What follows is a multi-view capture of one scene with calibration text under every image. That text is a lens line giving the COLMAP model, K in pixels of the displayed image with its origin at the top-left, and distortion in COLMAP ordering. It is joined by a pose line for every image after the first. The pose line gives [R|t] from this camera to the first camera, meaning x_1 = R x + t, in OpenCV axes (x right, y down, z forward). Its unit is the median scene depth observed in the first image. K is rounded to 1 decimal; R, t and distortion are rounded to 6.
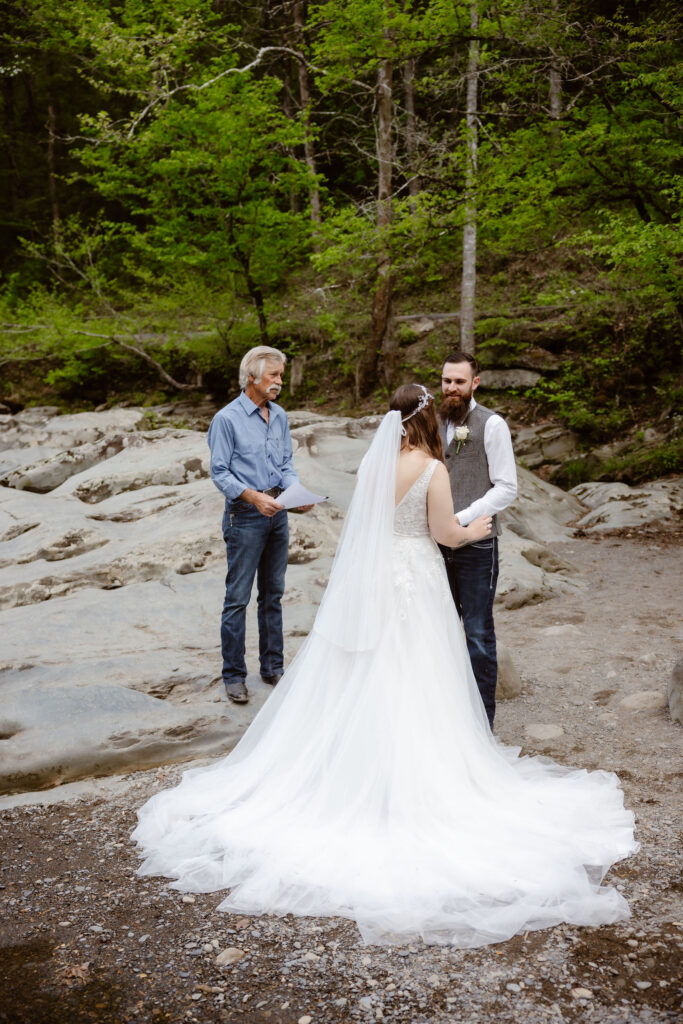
lens RADIAL K [[1129.2, 0, 342.6], [0, 1129.2, 509.3], [0, 0, 1]] dist [0.011823, 0.000000]
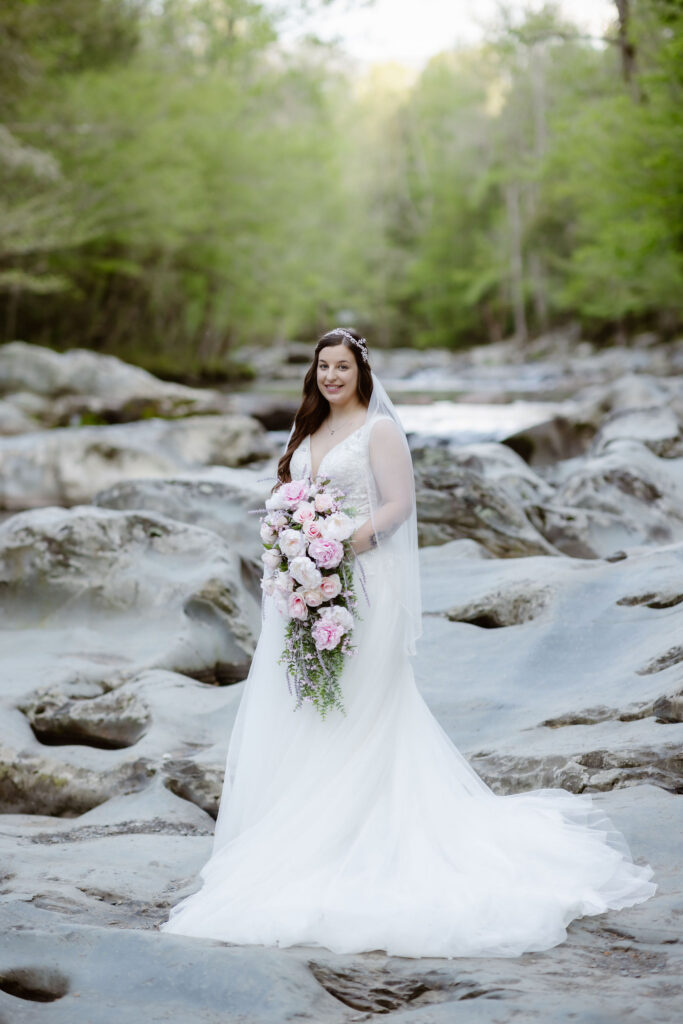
lens RADIAL K [[2390.7, 0, 330.7], [0, 2390.7, 551.8], [0, 0, 1]] dist [0.107523, 0.000000]
pose [[0.559620, 0.066424, -0.826083, 0.561560], [-0.063489, 0.997290, 0.037180, -0.063531], [0.826314, 0.031641, 0.562320, 0.265847]]
